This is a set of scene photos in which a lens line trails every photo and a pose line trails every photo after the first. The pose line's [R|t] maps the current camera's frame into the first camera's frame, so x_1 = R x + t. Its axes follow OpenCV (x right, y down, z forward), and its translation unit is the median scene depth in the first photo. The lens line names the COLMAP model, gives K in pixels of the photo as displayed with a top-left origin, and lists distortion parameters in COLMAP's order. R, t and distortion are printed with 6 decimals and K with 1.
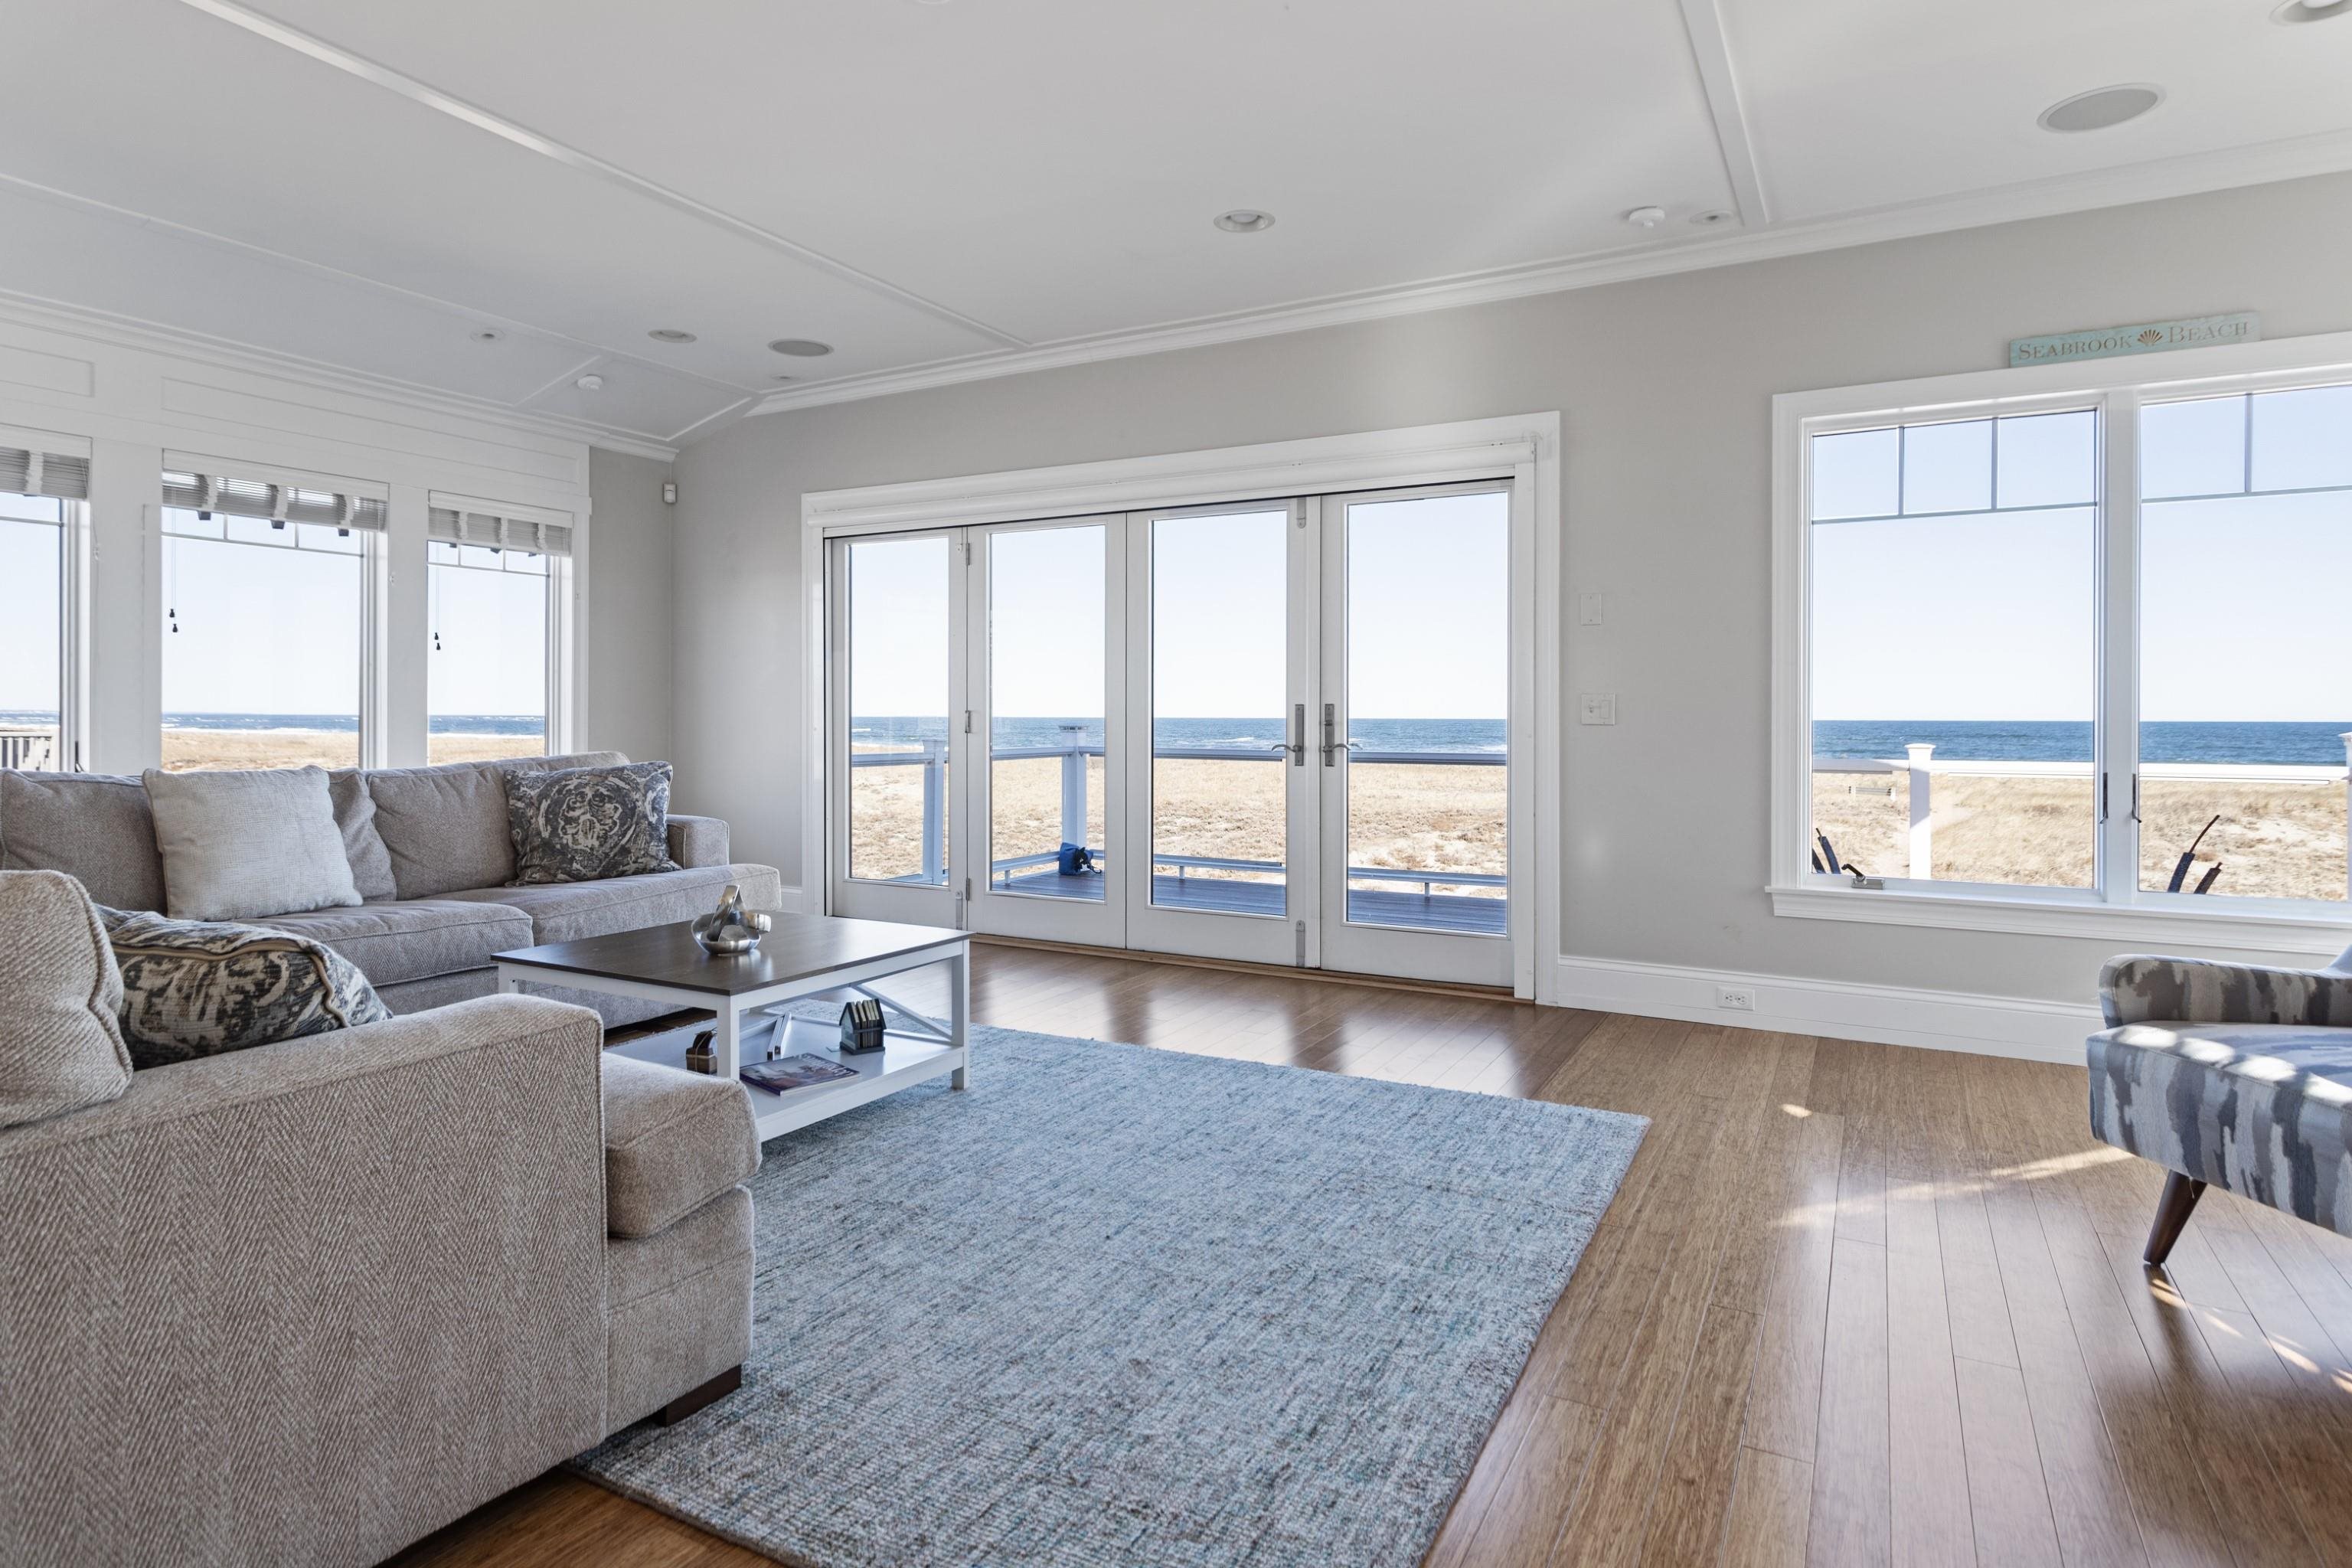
lens RADIAL K [[1291.2, 0, 1172.6], [0, 1291.2, 722.3], [0, 0, 1]] dist [0.001138, 0.000632]
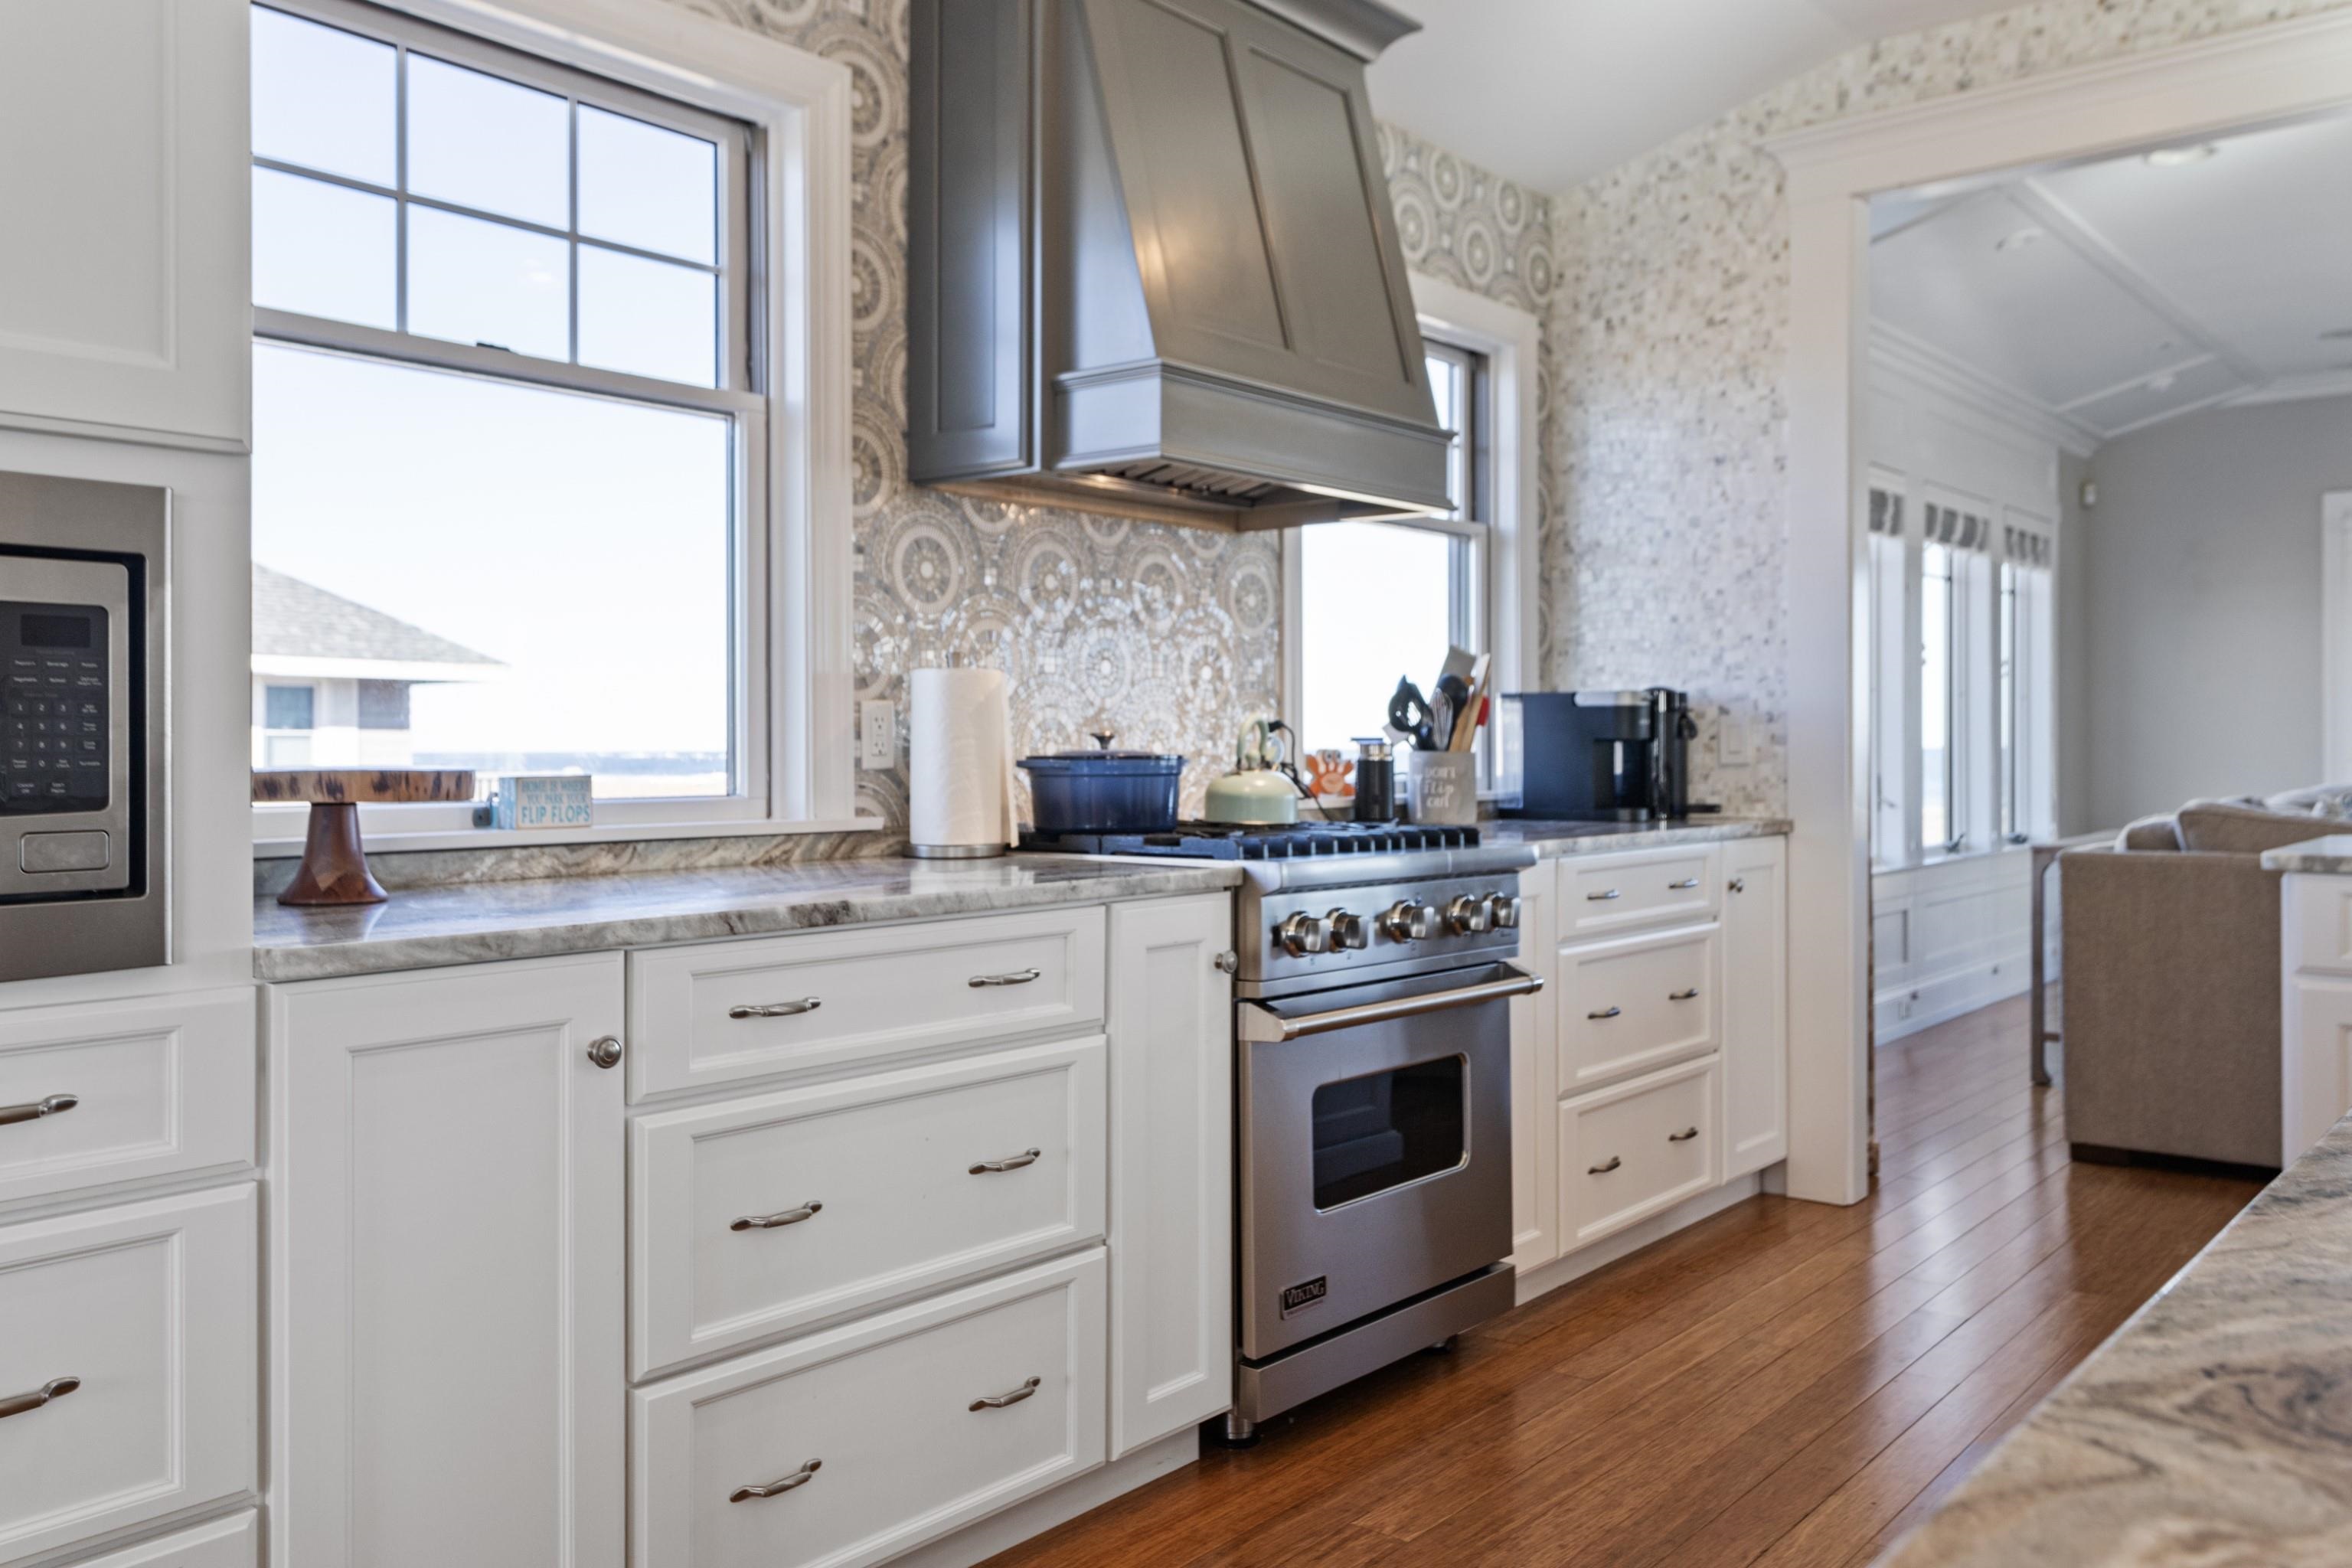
lens RADIAL K [[1836.8, 0, 1183.0], [0, 1836.8, 748.2], [0, 0, 1]] dist [-0.001949, 0.007755]
pose [[0.982628, -0.007167, -0.185448, -1.140715], [0.006468, 0.999970, -0.004375, -0.004066], [0.185473, 0.003100, 0.982644, -0.522767]]
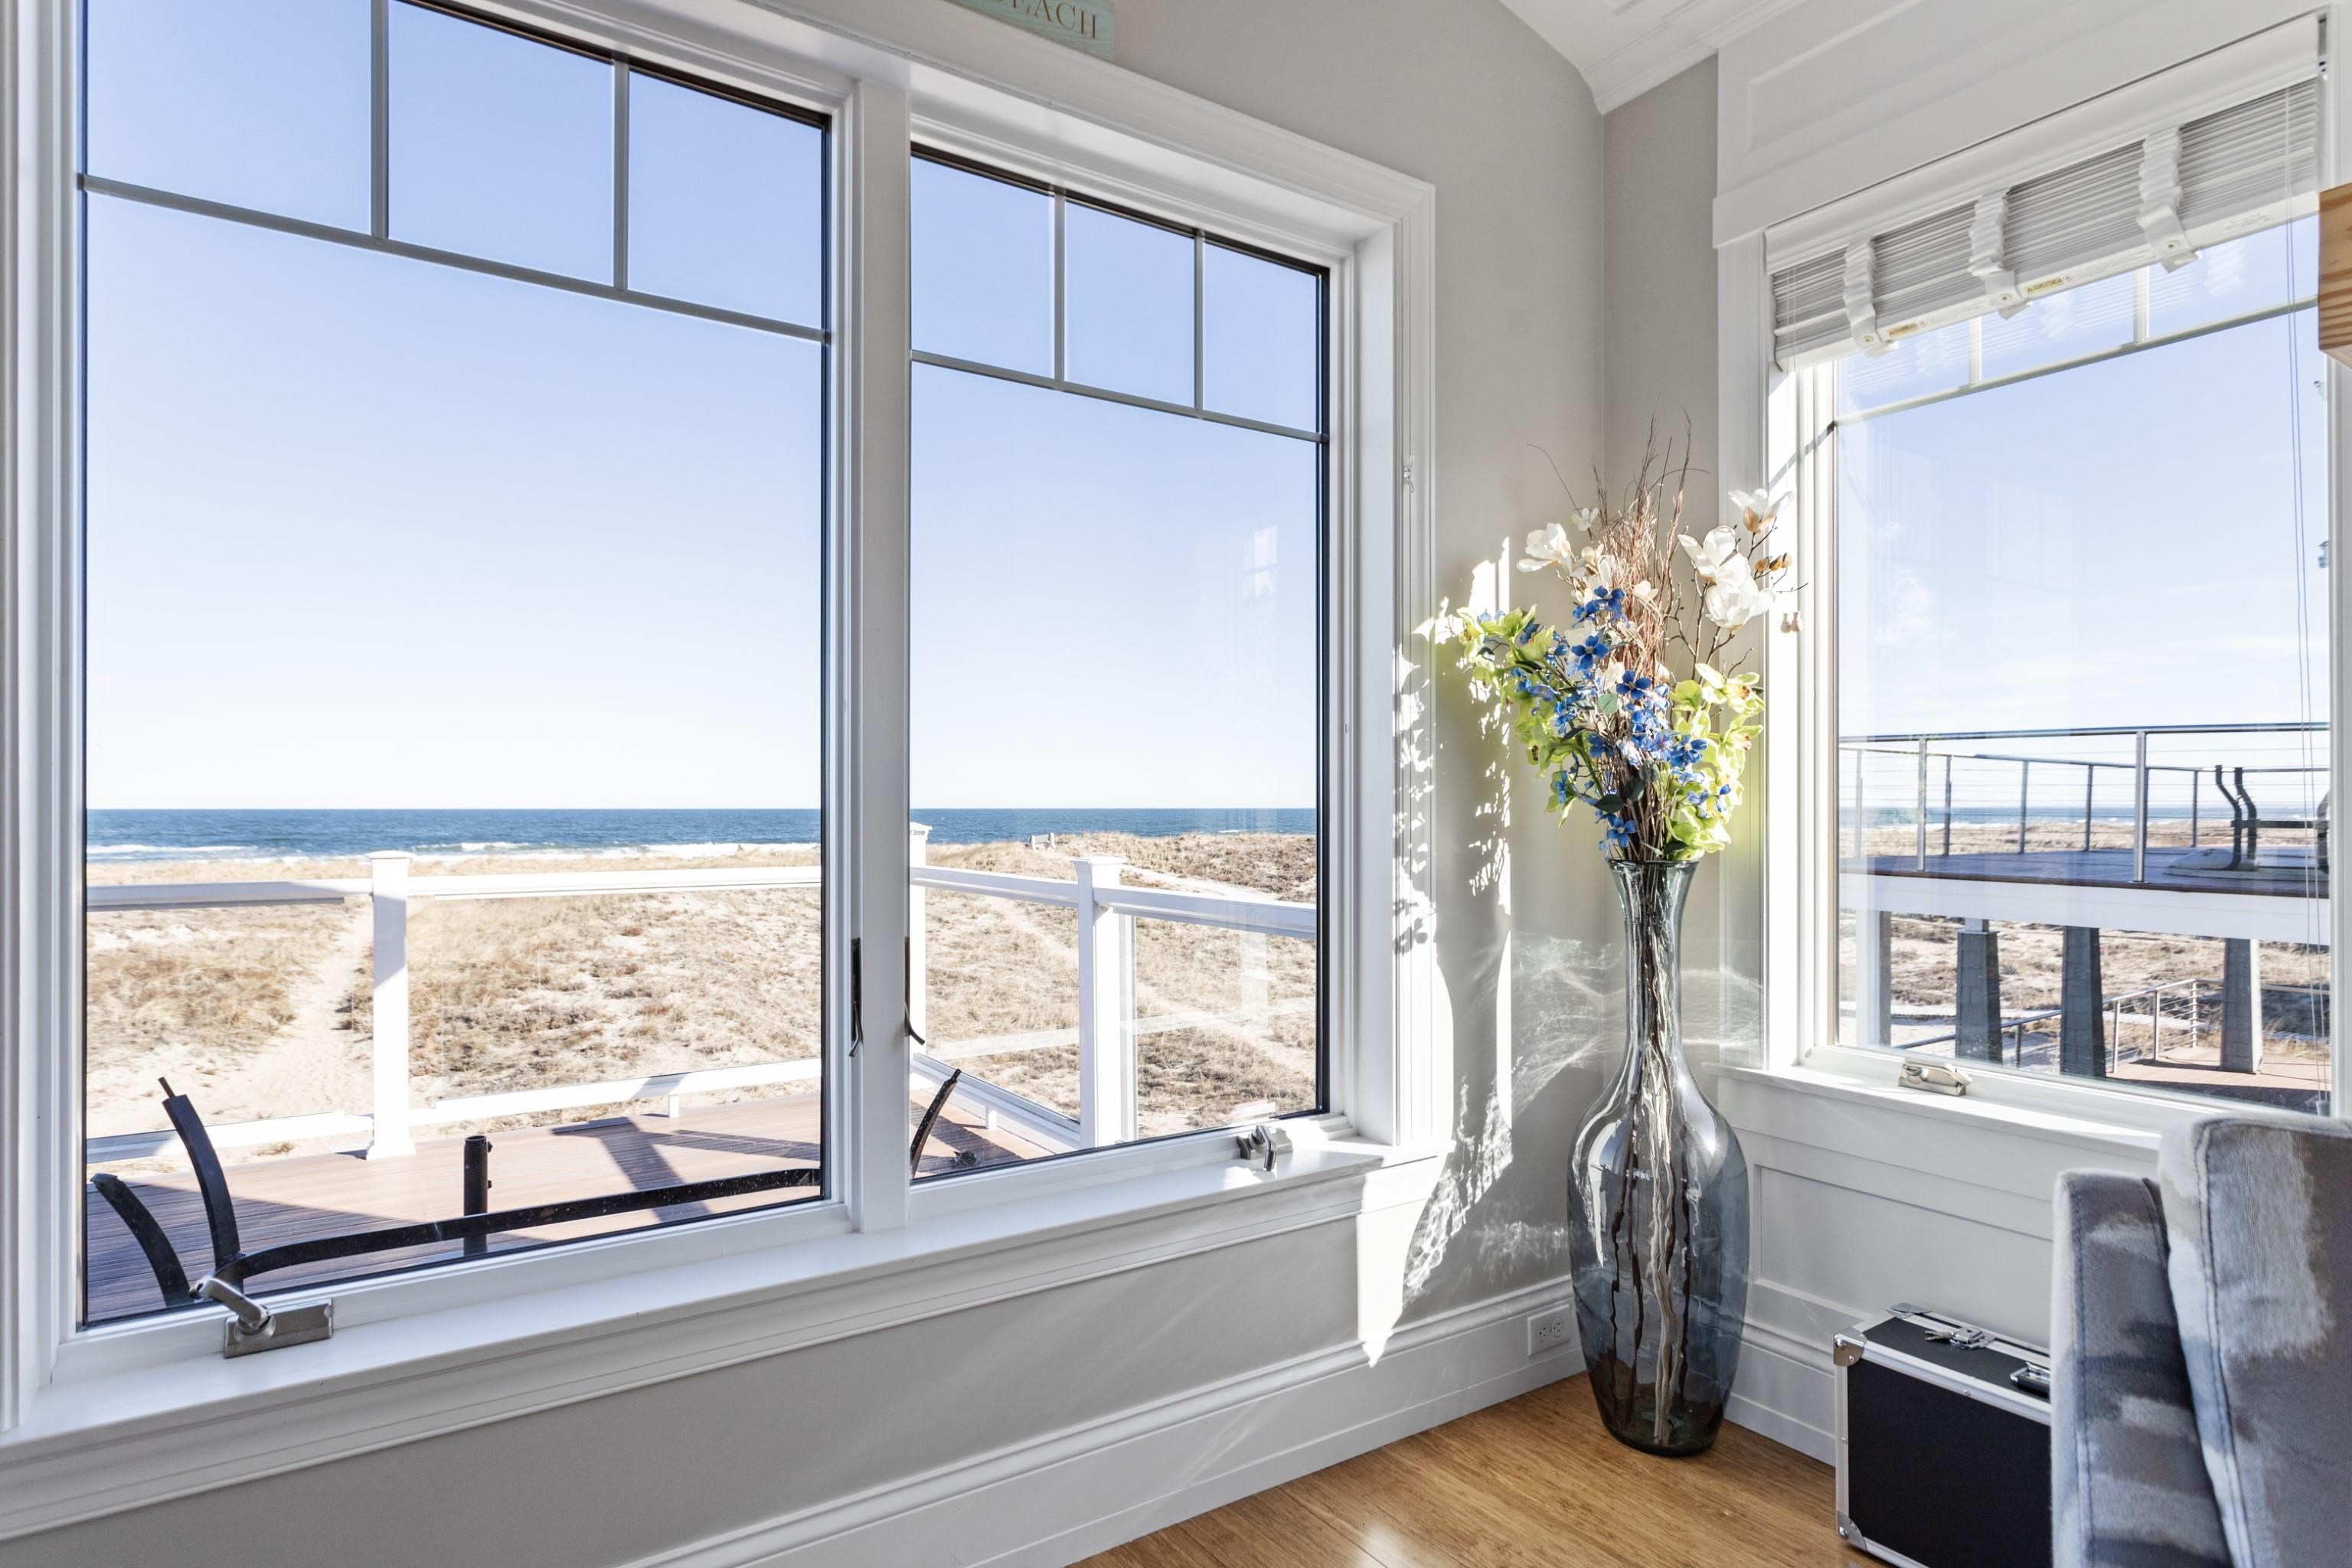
lens RADIAL K [[1263.3, 0, 1167.9], [0, 1263.3, 810.5], [0, 0, 1]] dist [-0.001678, 0.001272]
pose [[0.461939, -0.006265, 0.886890, 0.328360], [0.006480, 0.999972, 0.003689, -0.004328], [-0.886888, 0.004043, 0.461966, 0.598959]]
